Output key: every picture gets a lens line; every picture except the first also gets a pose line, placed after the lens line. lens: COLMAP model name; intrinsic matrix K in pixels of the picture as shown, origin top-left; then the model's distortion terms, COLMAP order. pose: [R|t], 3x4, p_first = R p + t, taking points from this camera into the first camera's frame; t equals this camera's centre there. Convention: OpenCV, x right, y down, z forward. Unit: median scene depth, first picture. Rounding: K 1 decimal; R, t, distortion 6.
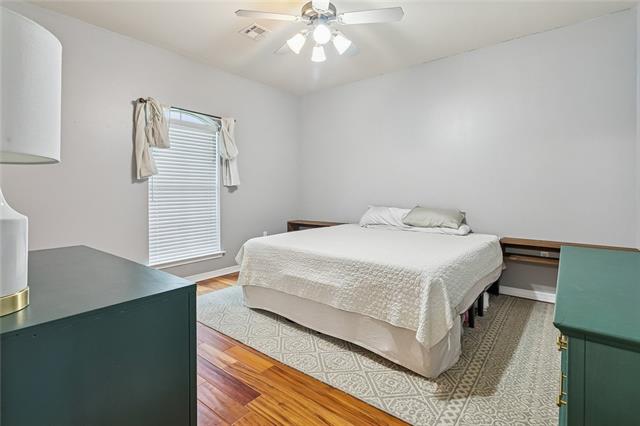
lens RADIAL K [[307.7, 0, 320.6], [0, 307.7, 200.0], [0, 0, 1]] dist [-0.002146, -0.000241]
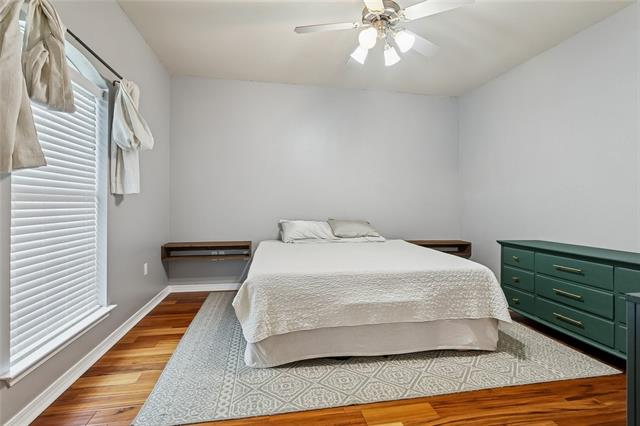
lens RADIAL K [[305.2, 0, 320.7], [0, 305.2, 209.4], [0, 0, 1]] dist [0.000730, 0.000096]
pose [[0.655741, -0.004726, 0.754971, -0.797910], [0.012519, 0.999911, -0.004614, -0.013654], [-0.754882, 0.012477, 0.655742, 0.513204]]
